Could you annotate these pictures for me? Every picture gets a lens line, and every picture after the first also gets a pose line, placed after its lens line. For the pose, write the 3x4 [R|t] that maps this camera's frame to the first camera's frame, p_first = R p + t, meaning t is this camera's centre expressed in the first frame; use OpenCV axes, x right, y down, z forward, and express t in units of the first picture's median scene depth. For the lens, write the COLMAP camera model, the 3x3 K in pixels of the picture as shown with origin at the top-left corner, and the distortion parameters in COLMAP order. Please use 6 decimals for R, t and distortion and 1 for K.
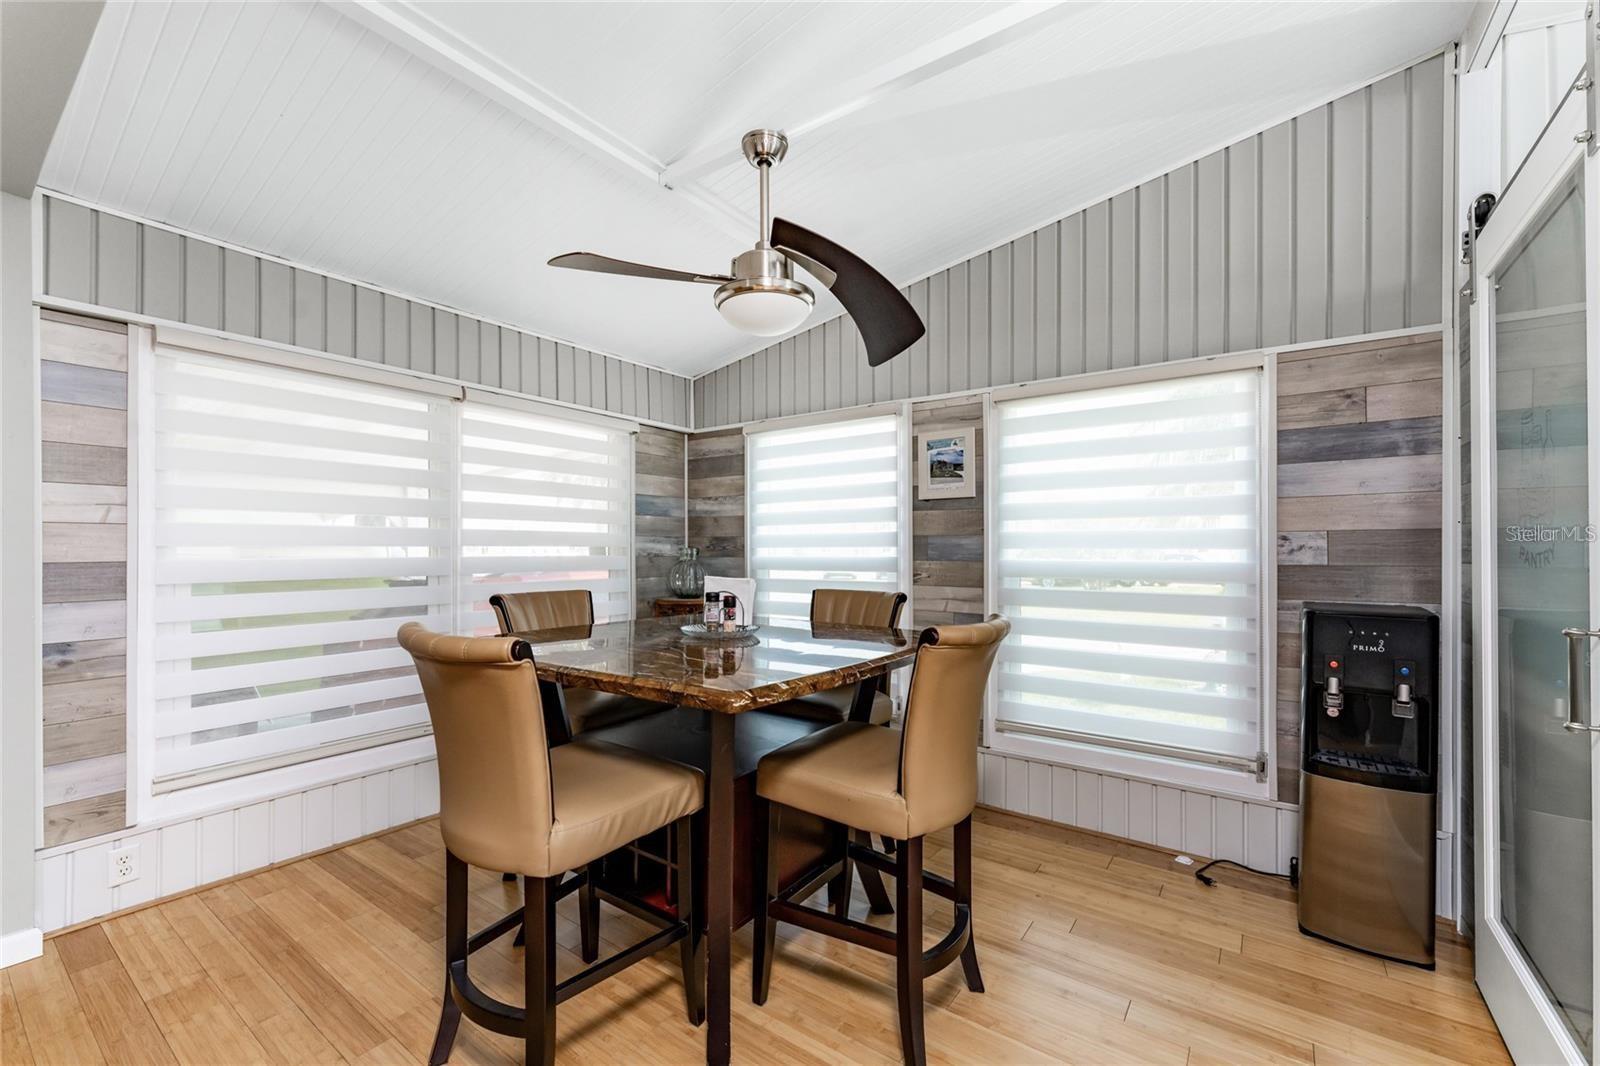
lens RADIAL K [[648.2, 0, 800.0], [0, 648.2, 533.0], [0, 0, 1]] dist [-0.000614, -0.000165]
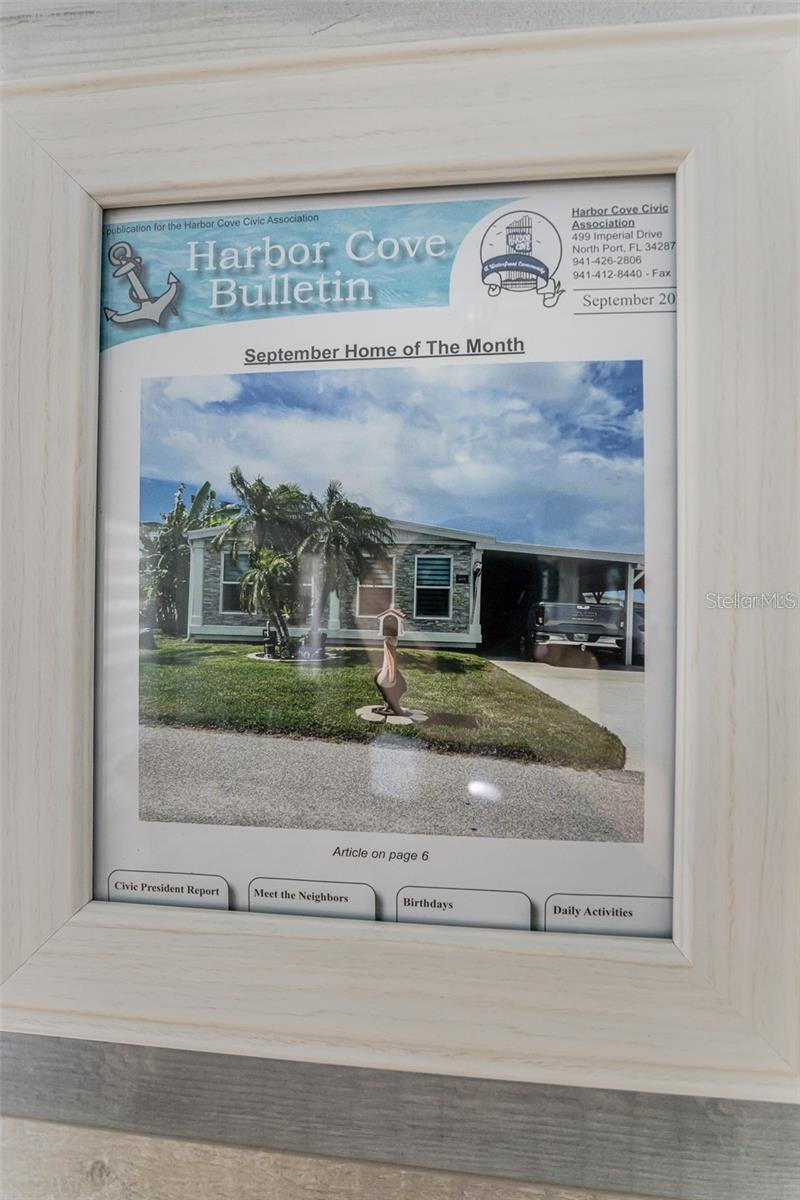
lens RADIAL K [[486.1, 0, 400.0], [0, 486.1, 600.0], [0, 0, 1]] dist [-0.000614, -0.000165]
pose [[0.858572, 0.017661, 0.512388, 0.201179], [-0.027107, 0.999572, 0.010970, -0.101630], [-0.511976, -0.023308, 0.858684, 0.950428]]
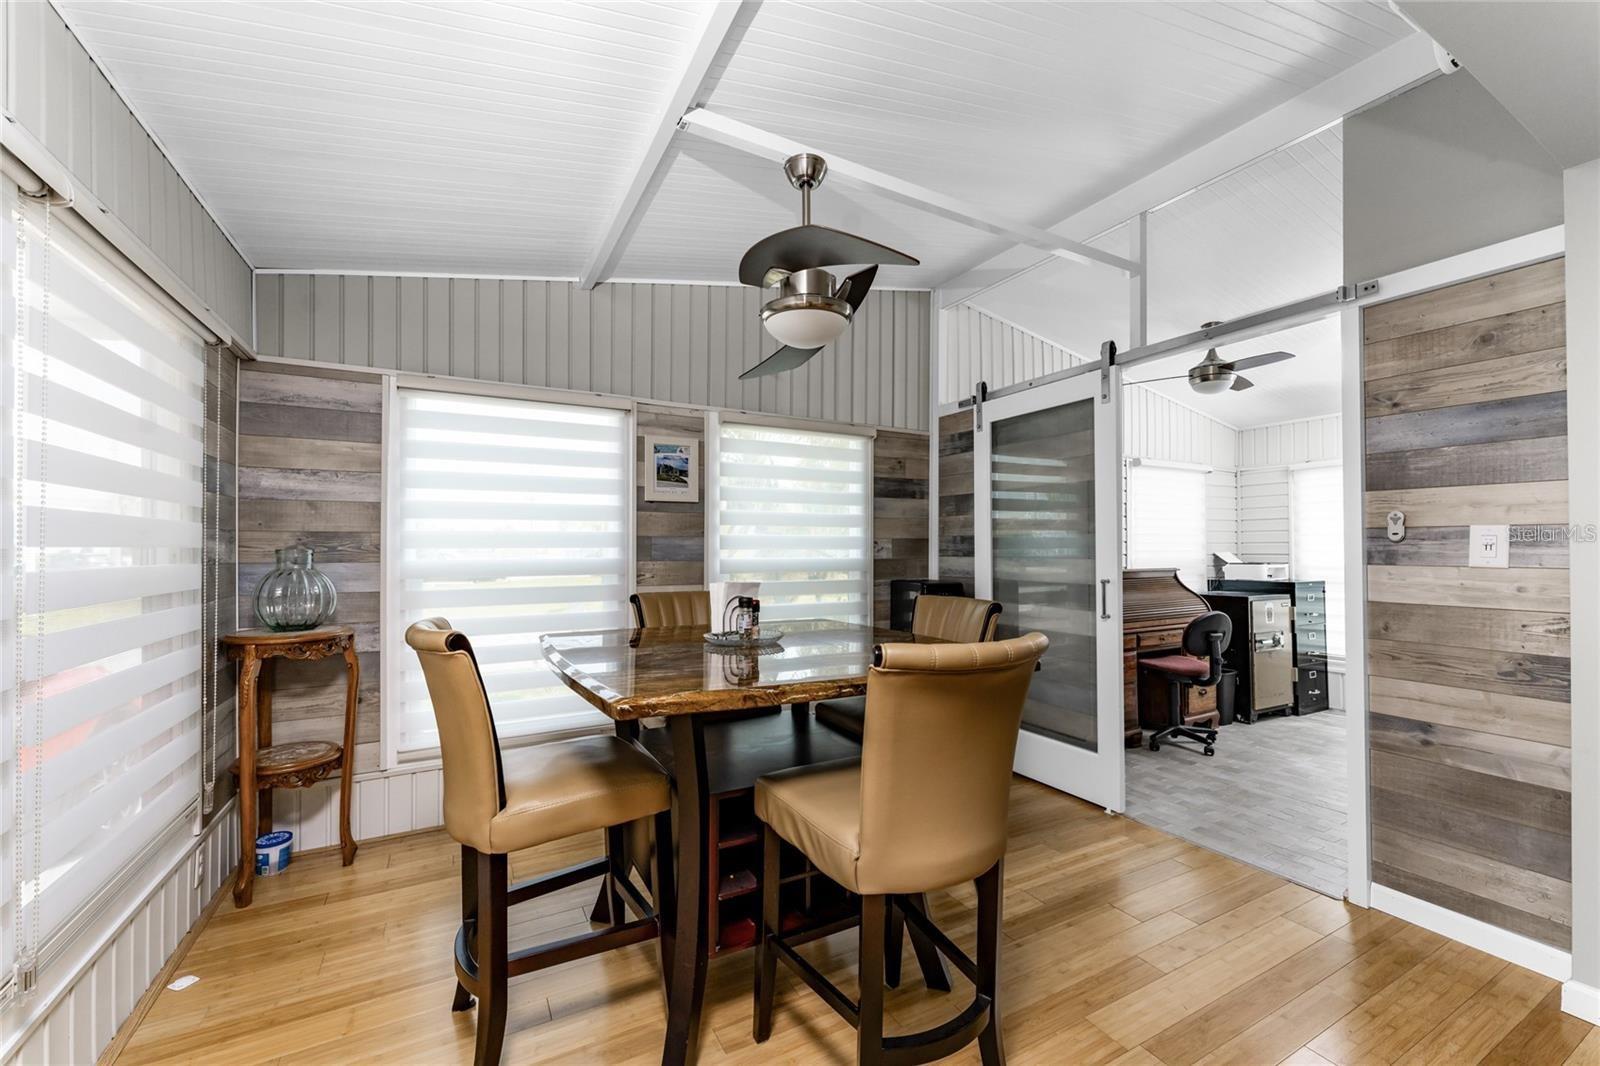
lens RADIAL K [[648.2, 0, 800.0], [0, 648.2, 533.0], [0, 0, 1]] dist [-0.000614, -0.000165]
pose [[0.435159, 0.019356, 0.900146, -0.626568], [-0.022927, 0.999683, -0.010413, 0.003730], [-0.900062, -0.016107, 0.435465, 0.351271]]
